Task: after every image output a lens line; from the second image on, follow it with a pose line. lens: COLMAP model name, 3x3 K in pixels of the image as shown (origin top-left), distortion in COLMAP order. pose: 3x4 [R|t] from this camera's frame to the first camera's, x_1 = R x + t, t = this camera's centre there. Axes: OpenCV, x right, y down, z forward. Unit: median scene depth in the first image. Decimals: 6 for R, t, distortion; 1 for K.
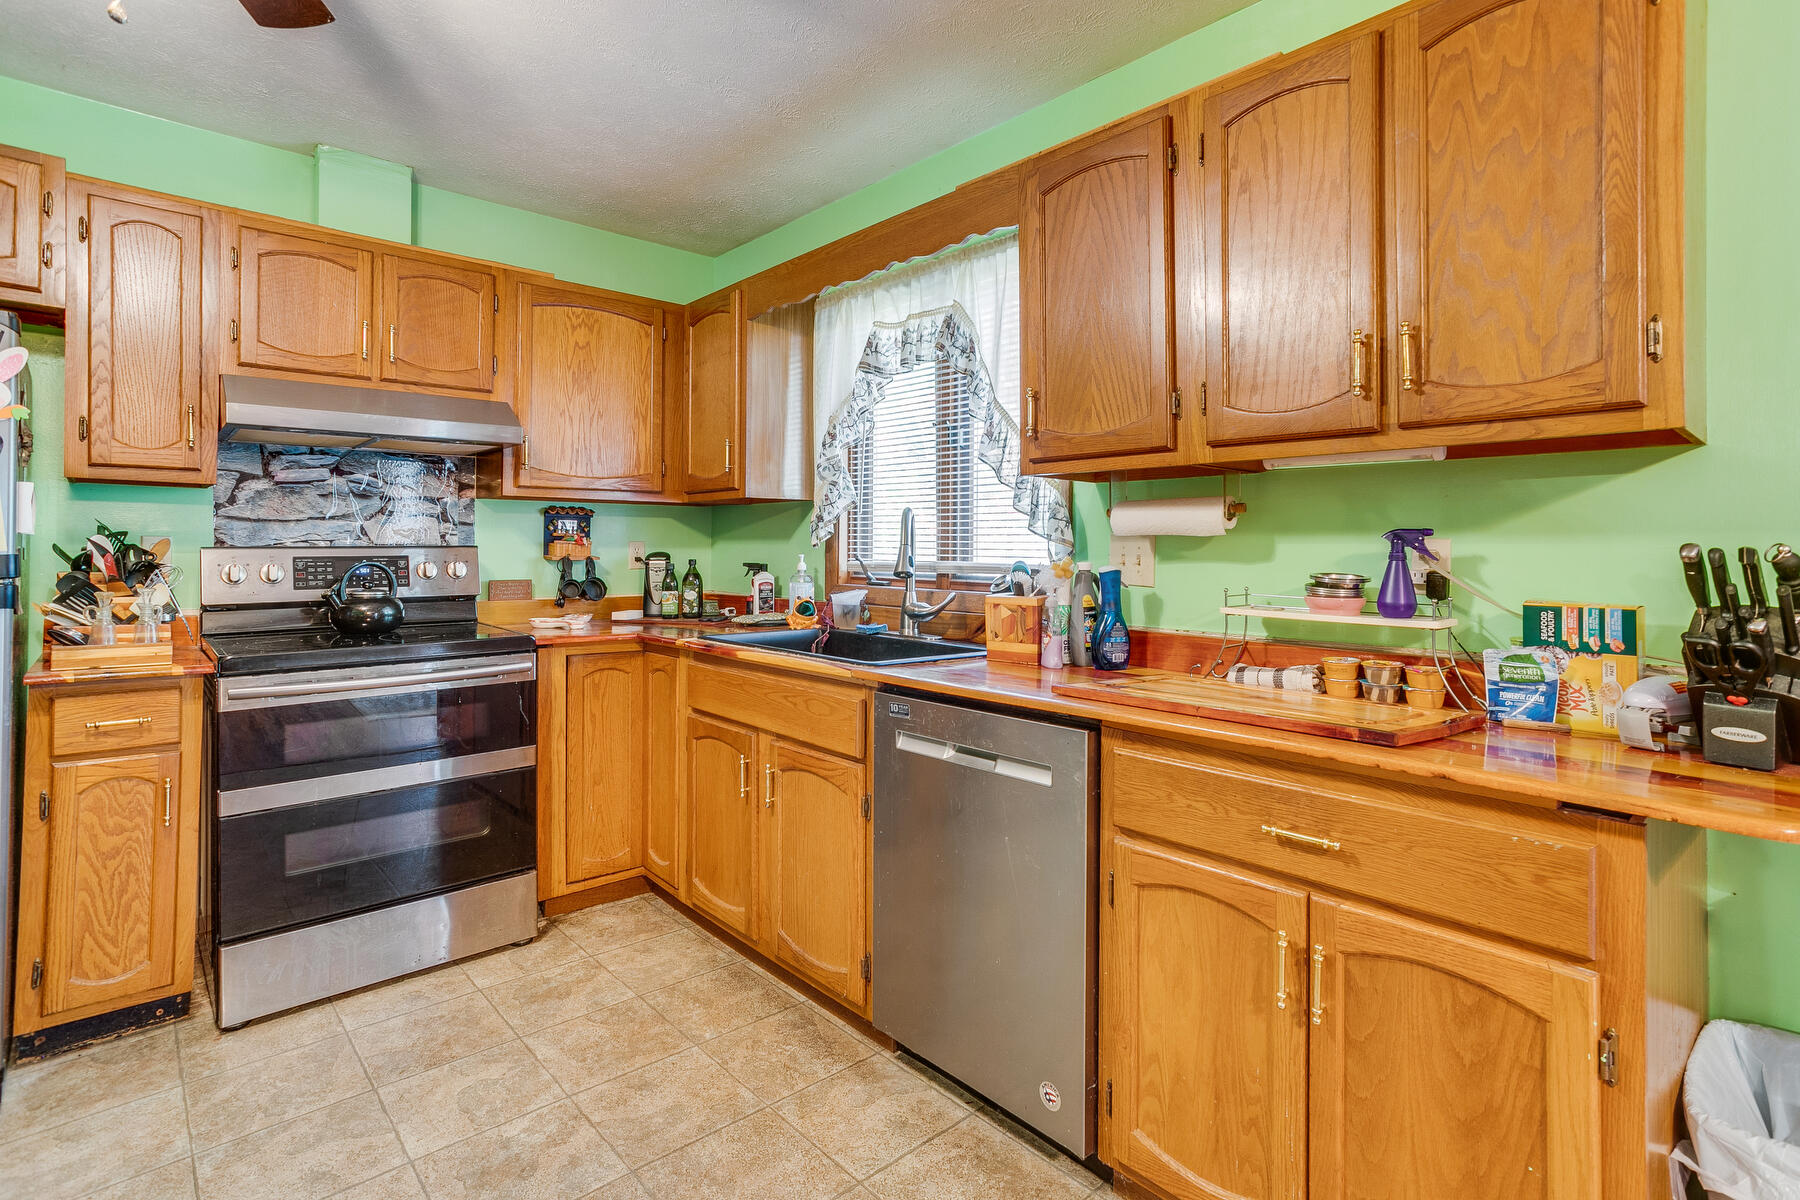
lens RADIAL K [[890.4, 0, 900.5], [0, 890.4, 528.8], [0, 0, 1]] dist [-0.003348, -0.000264]
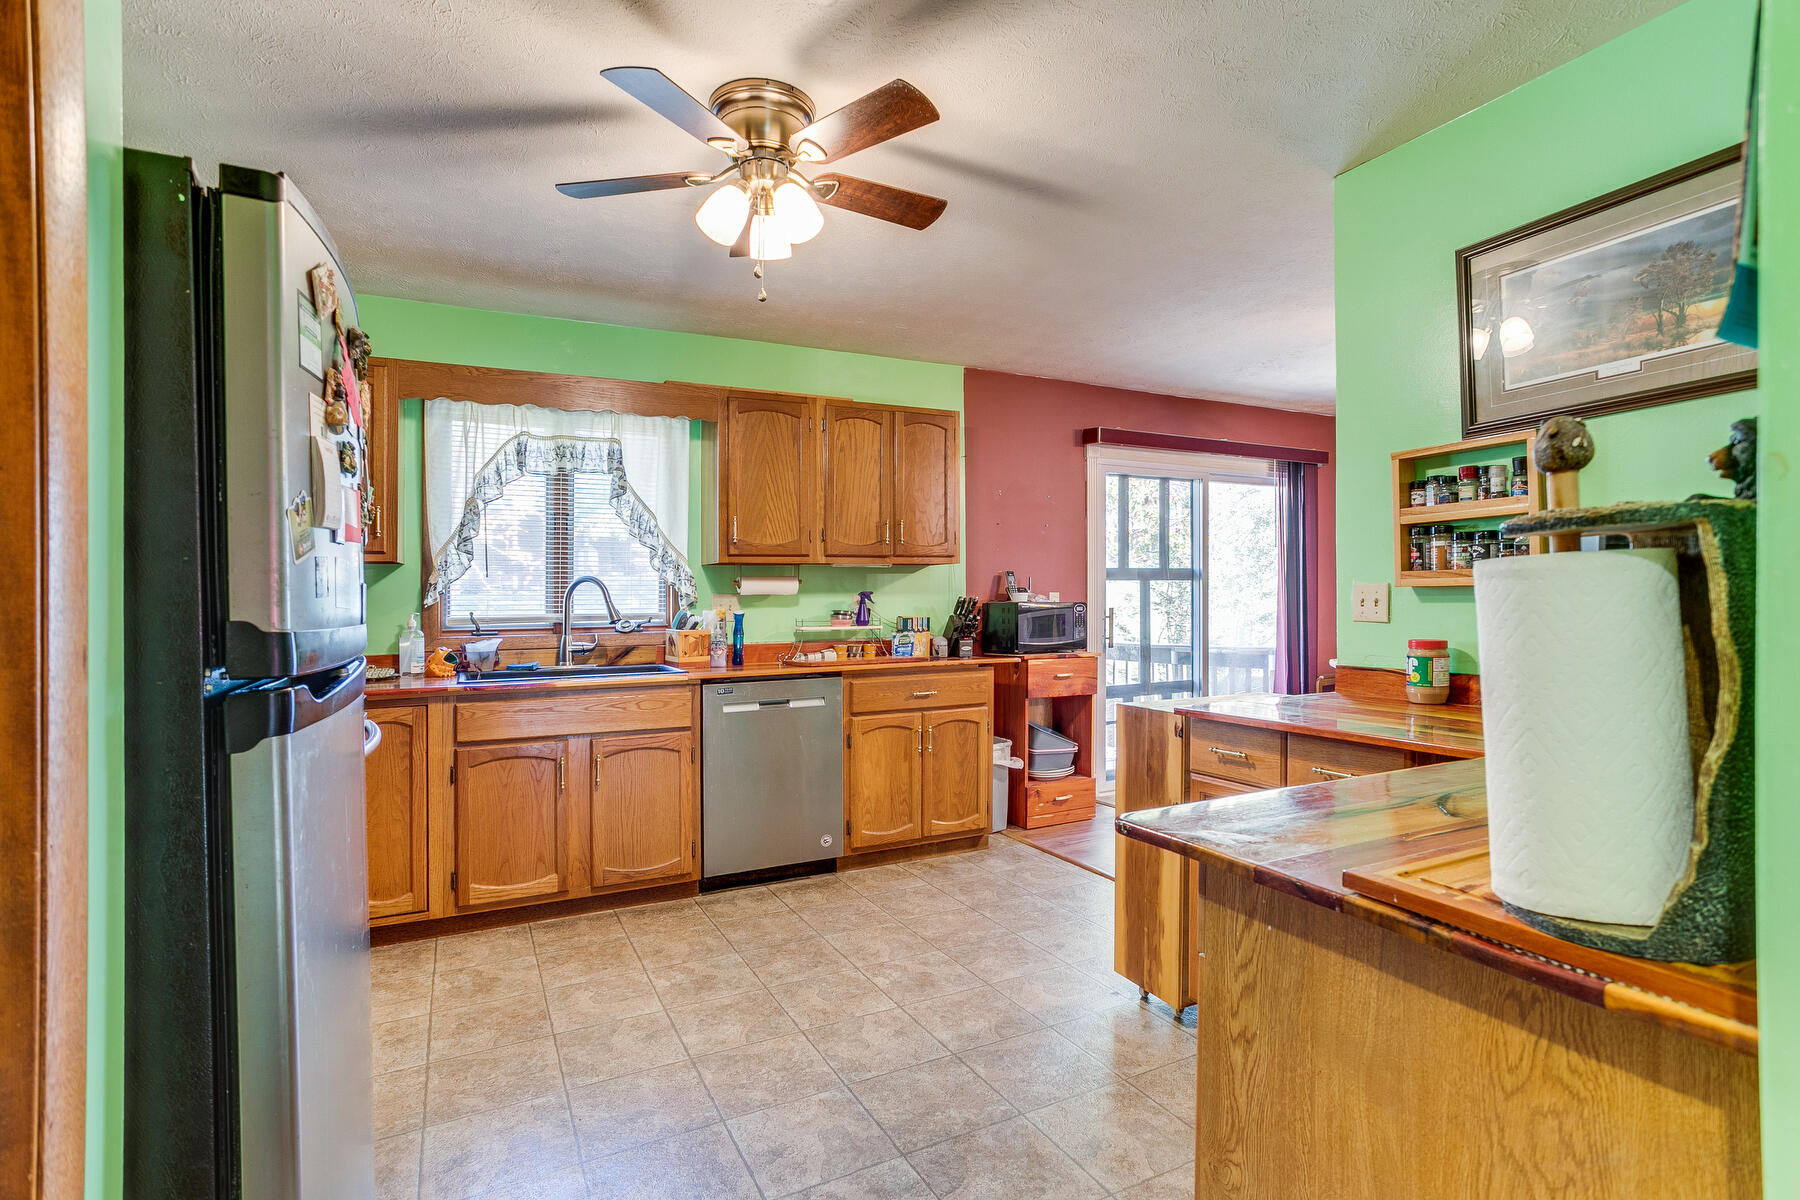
lens RADIAL K [[864.3, 0, 900.0], [0, 864.3, 600.0], [0, 0, 1]] dist [-0.000187, 0.000159]
pose [[0.259571, -0.008229, 0.965689, -1.584601], [-0.006774, 0.999924, 0.010342, -0.002607], [-0.965700, -0.009226, 0.259496, 0.204085]]
